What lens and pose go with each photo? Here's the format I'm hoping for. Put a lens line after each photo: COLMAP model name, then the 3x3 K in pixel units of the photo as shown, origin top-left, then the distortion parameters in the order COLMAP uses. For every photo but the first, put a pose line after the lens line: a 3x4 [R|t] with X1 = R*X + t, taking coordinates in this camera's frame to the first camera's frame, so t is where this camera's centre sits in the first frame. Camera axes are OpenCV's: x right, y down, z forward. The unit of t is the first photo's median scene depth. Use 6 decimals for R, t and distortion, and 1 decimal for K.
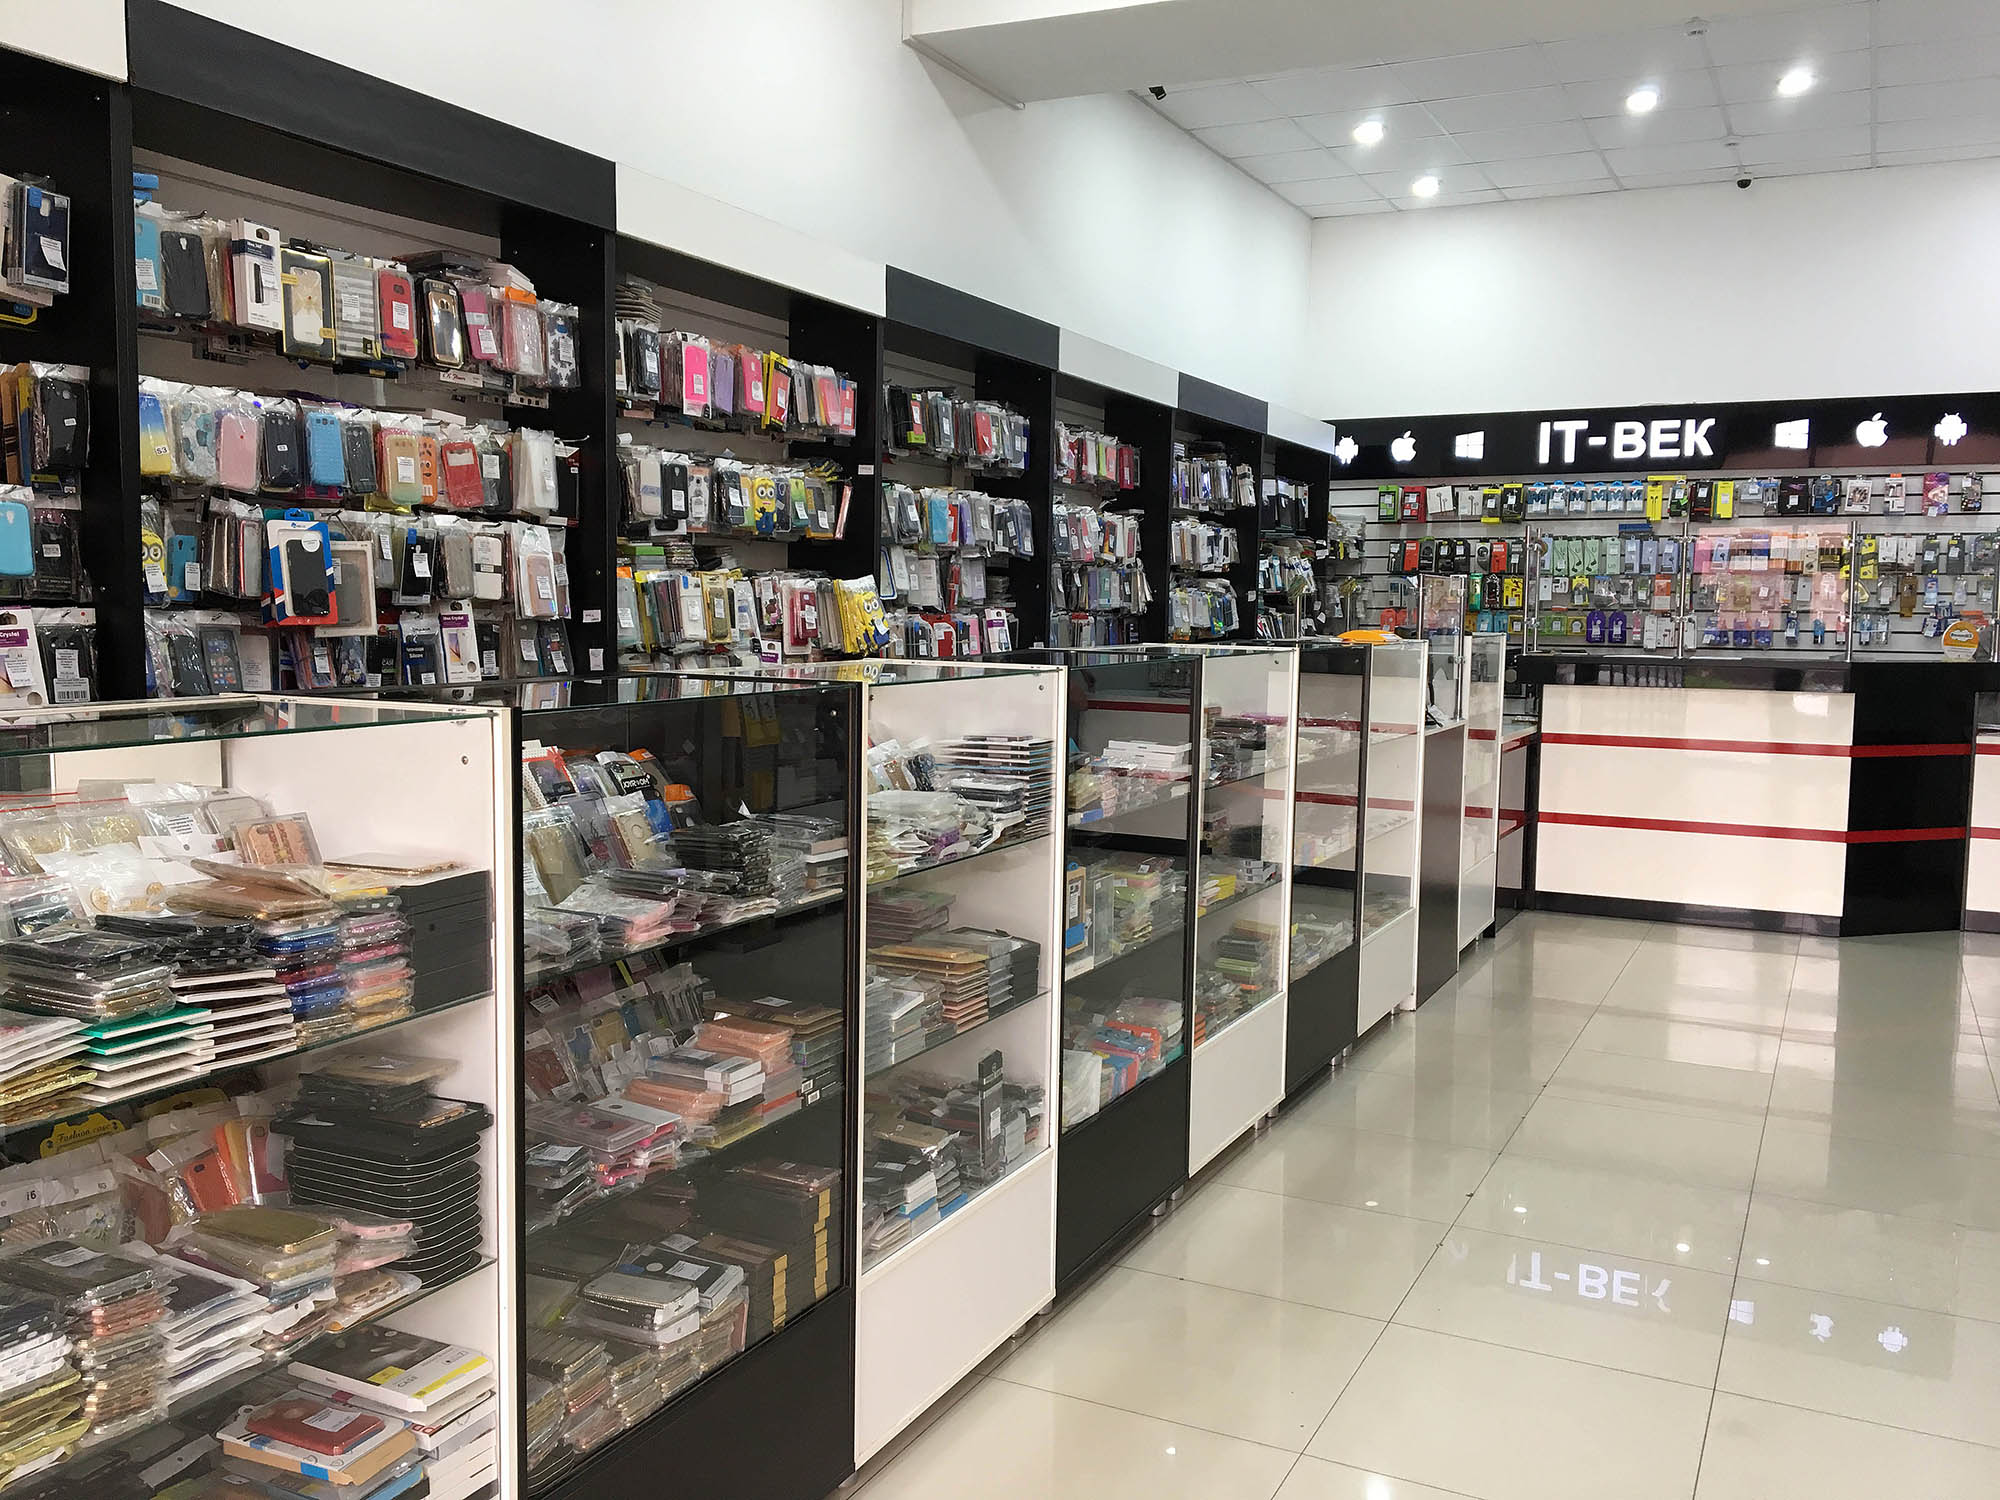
lens RADIAL K [[1684.0, 0, 1000.1], [0, 1684.0, 750.1], [0, 0, 1]] dist [-0.005590, 0.005193]
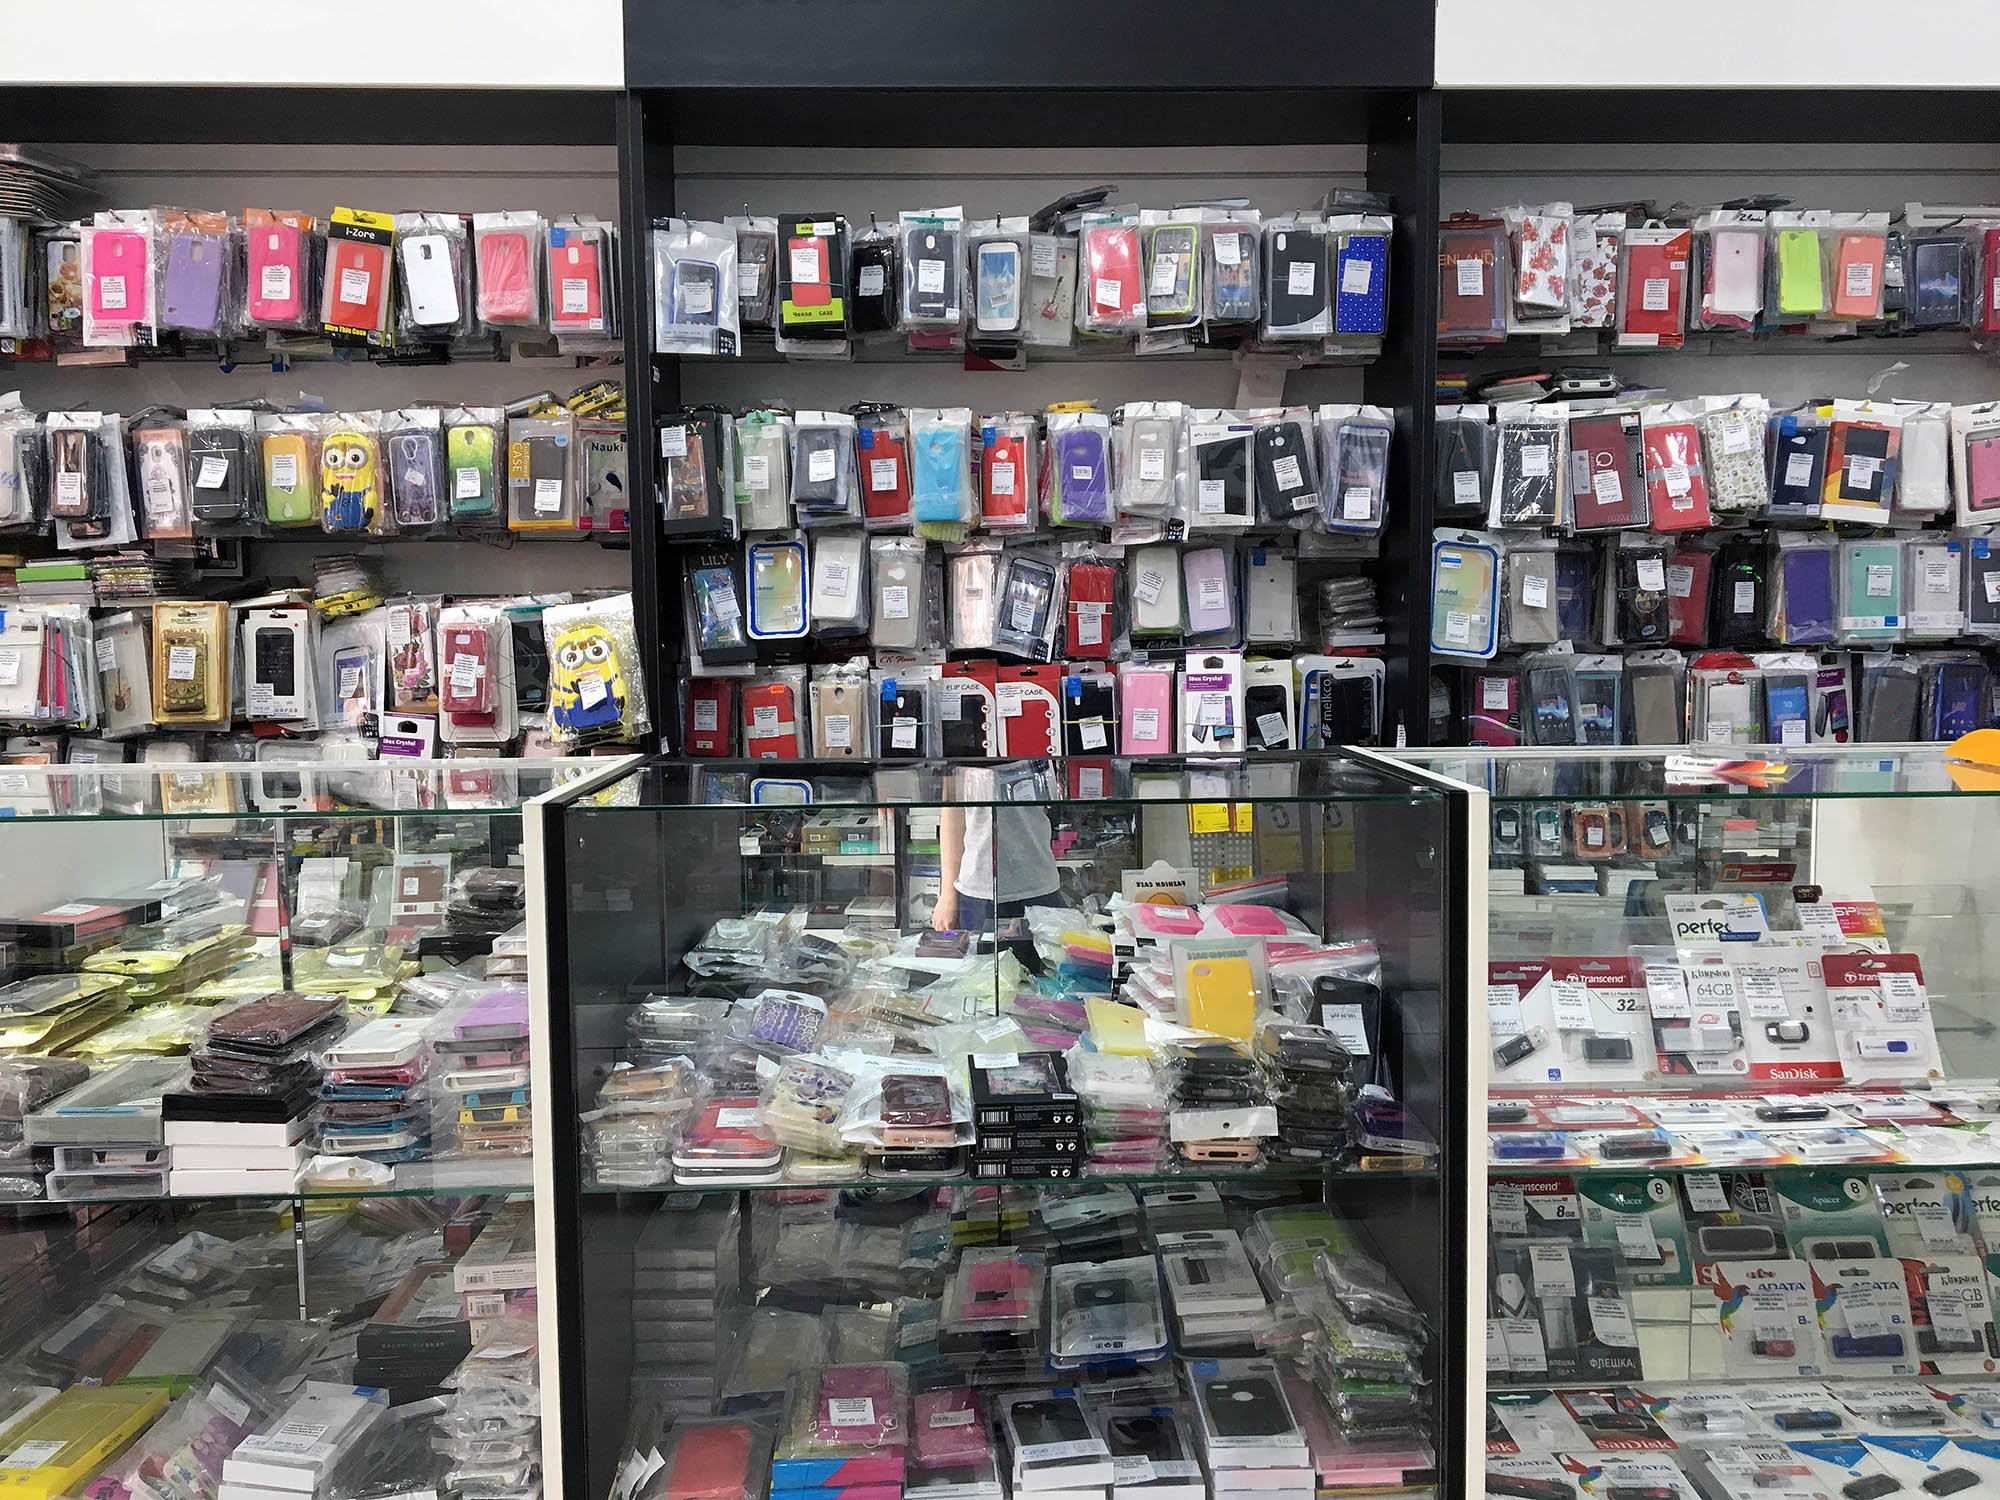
lens RADIAL K [[1684.0, 0, 1000.1], [0, 1684.0, 753.7], [0, 0, 1]] dist [-0.005590, 0.005193]
pose [[0.484969, 0.038582, -0.873680, 0.454498], [-0.062418, 0.998006, 0.009425, -0.069860], [0.872301, 0.049963, 0.486410, 0.892211]]
